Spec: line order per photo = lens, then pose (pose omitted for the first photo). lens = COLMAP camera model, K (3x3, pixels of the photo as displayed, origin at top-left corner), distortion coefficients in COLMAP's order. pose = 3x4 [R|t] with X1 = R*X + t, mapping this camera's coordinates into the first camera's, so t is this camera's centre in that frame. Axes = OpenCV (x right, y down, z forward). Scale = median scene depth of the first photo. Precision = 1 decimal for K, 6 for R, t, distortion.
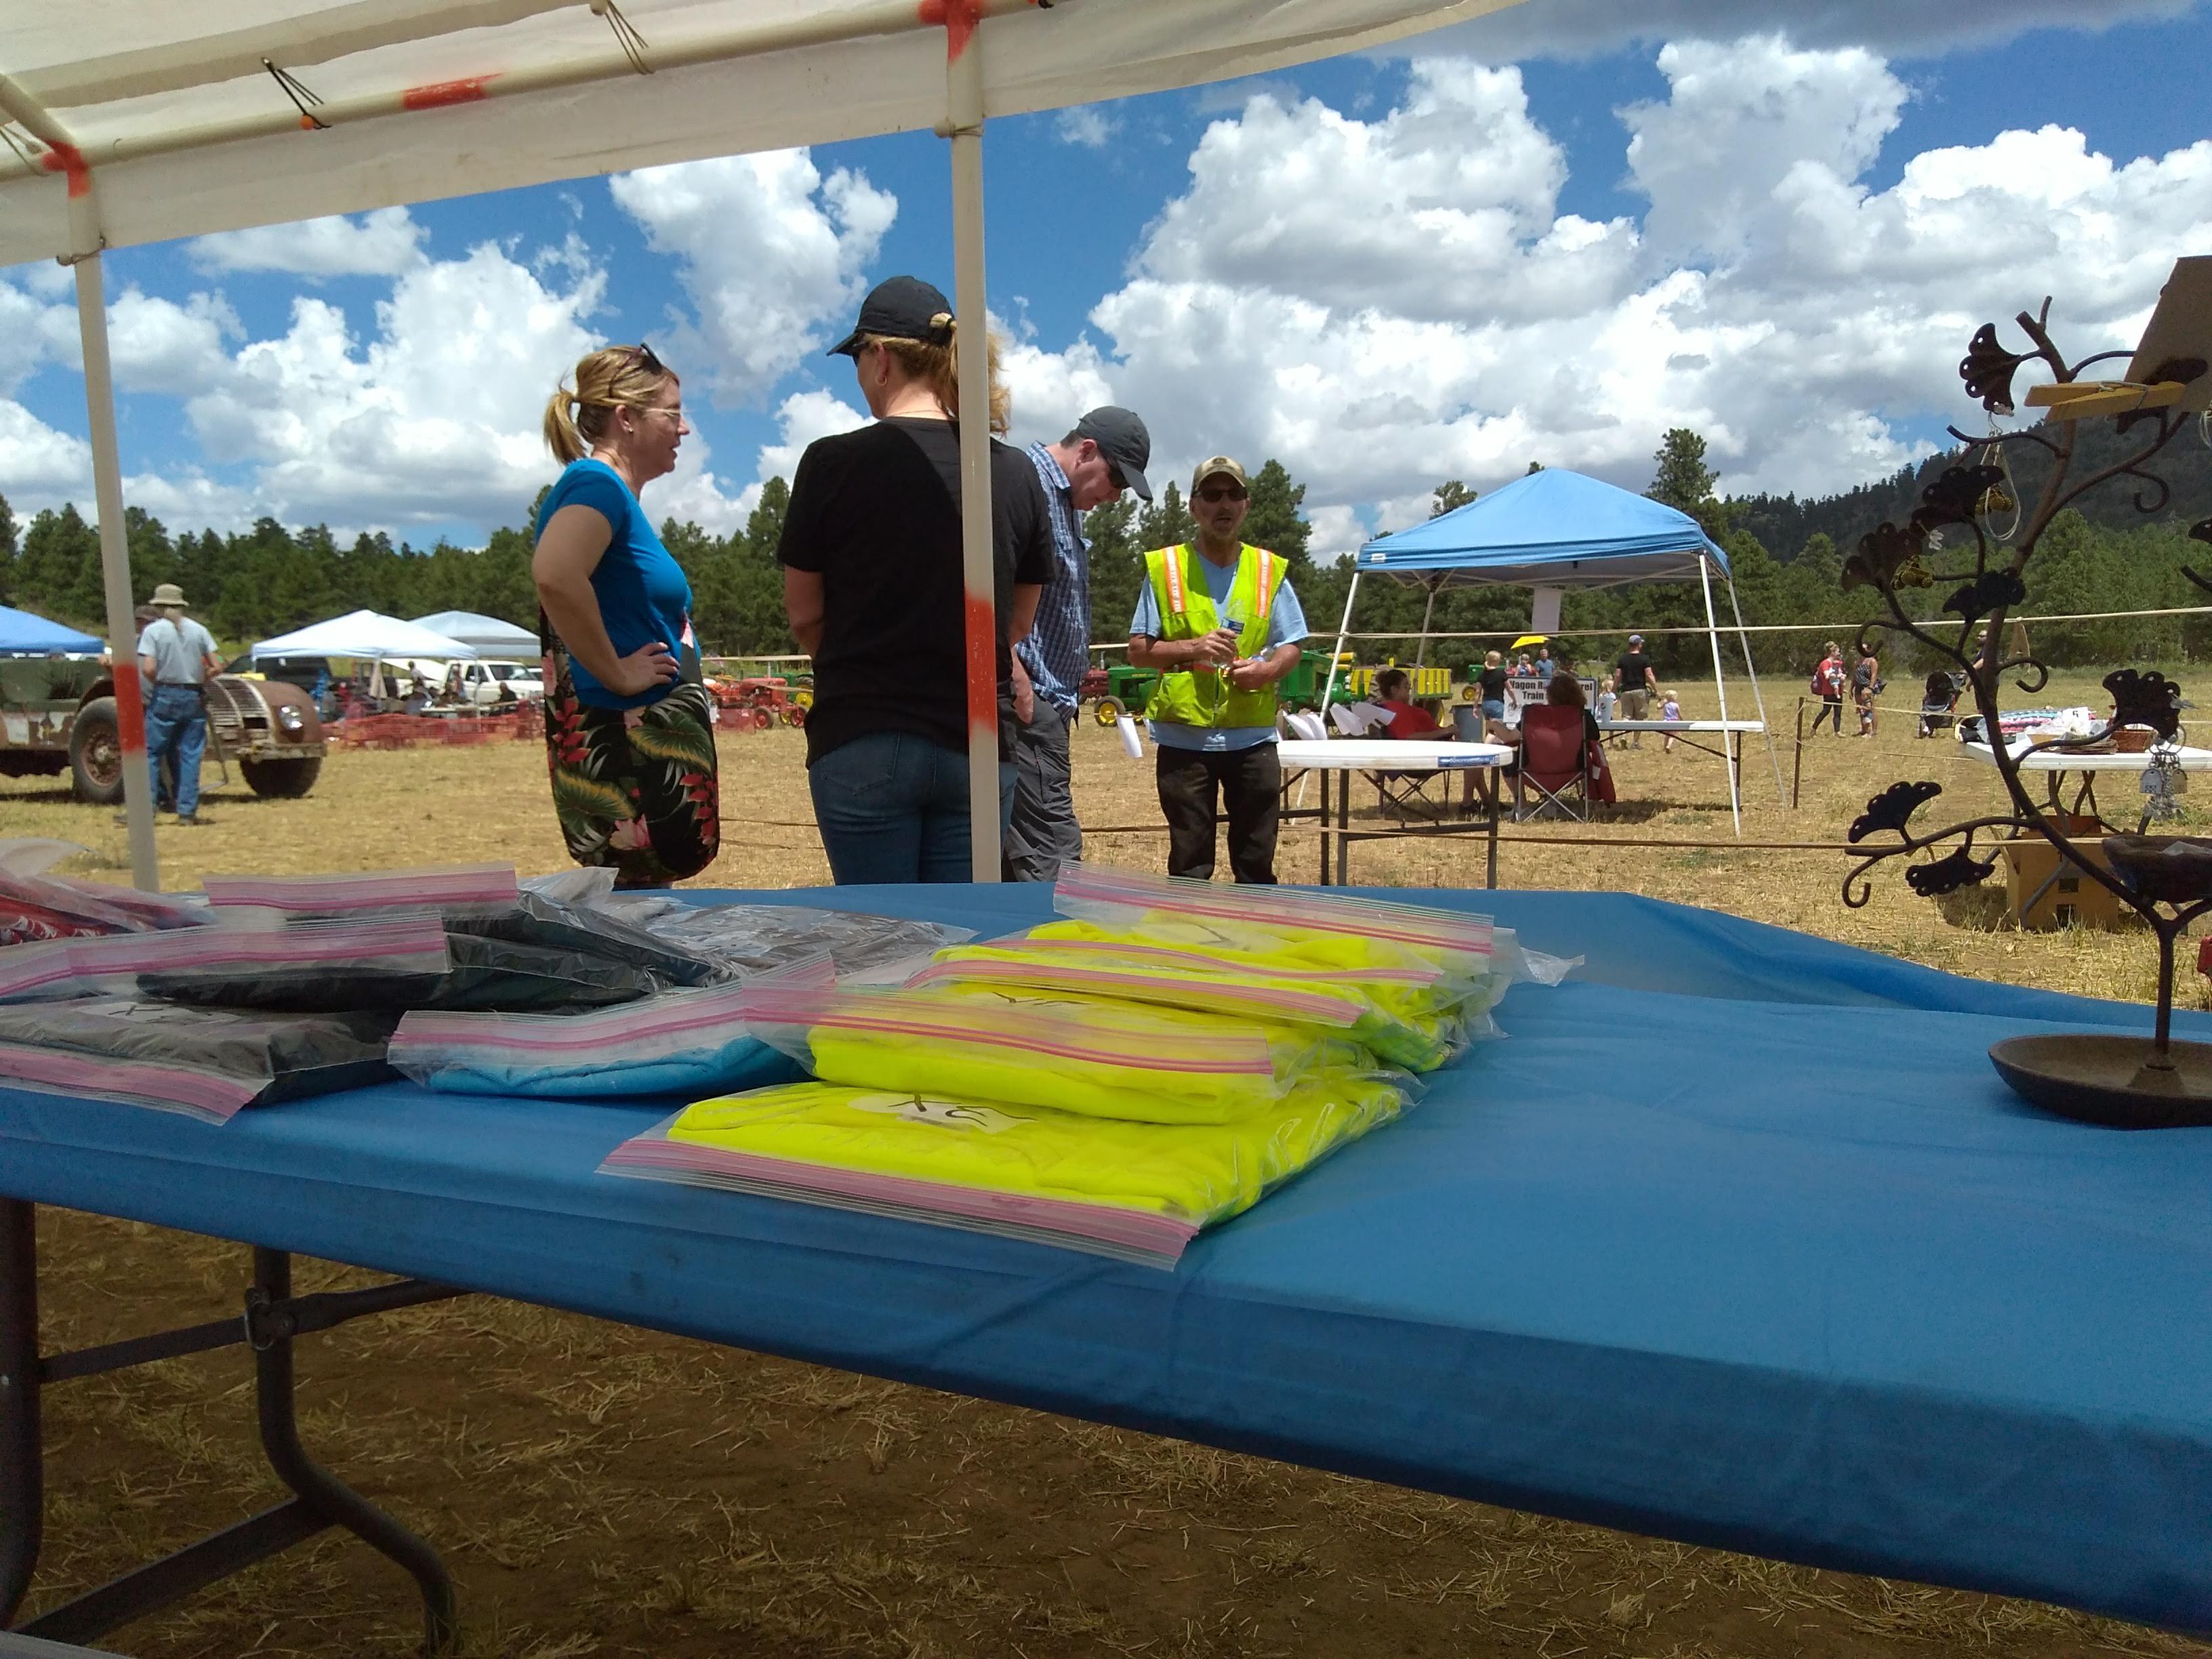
lens RADIAL K [[1674.8, 0, 1106.0], [0, 1674.8, 829.5], [0, 0, 1]] dist [0.072076, -0.085815]
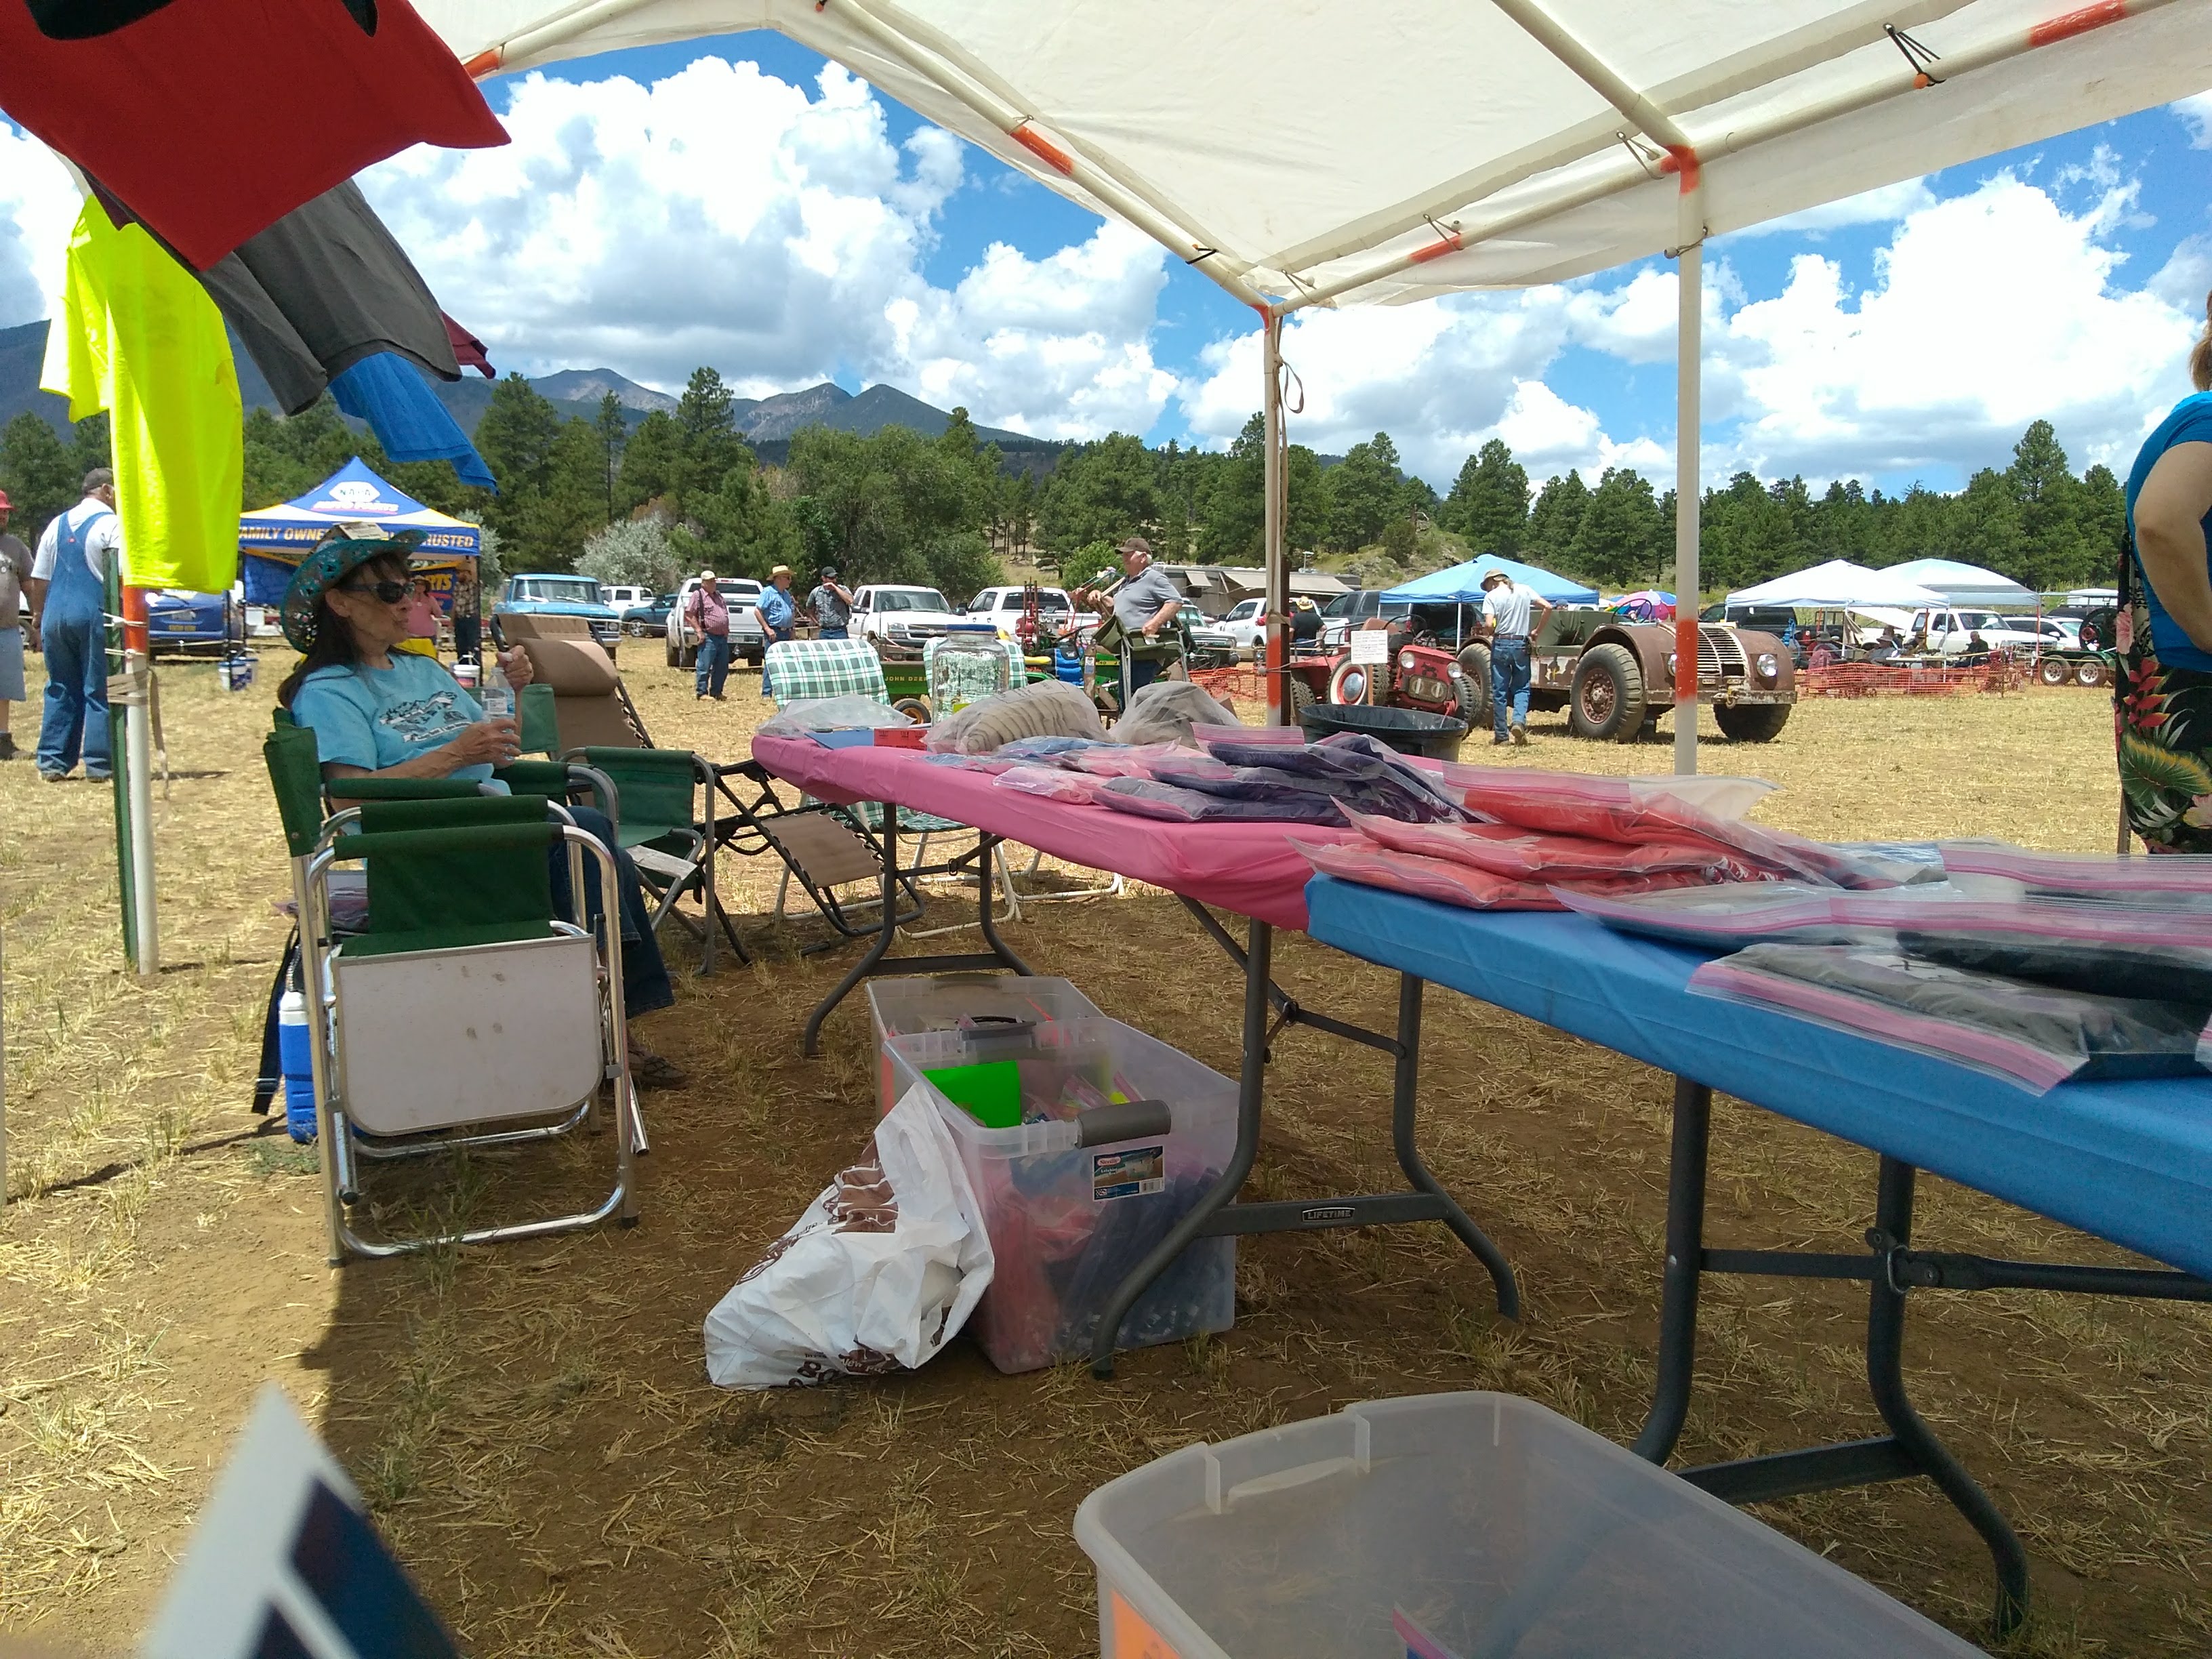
lens RADIAL K [[1676.4, 0, 1105.8], [0, 1676.4, 797.2], [0, 0, 1]] dist [0.050420, -0.053808]
pose [[0.753537, 0.077661, -0.652802, -0.101687], [-0.064072, 0.996946, 0.044643, -0.005320], [0.654276, 0.008186, 0.756212, -0.050372]]
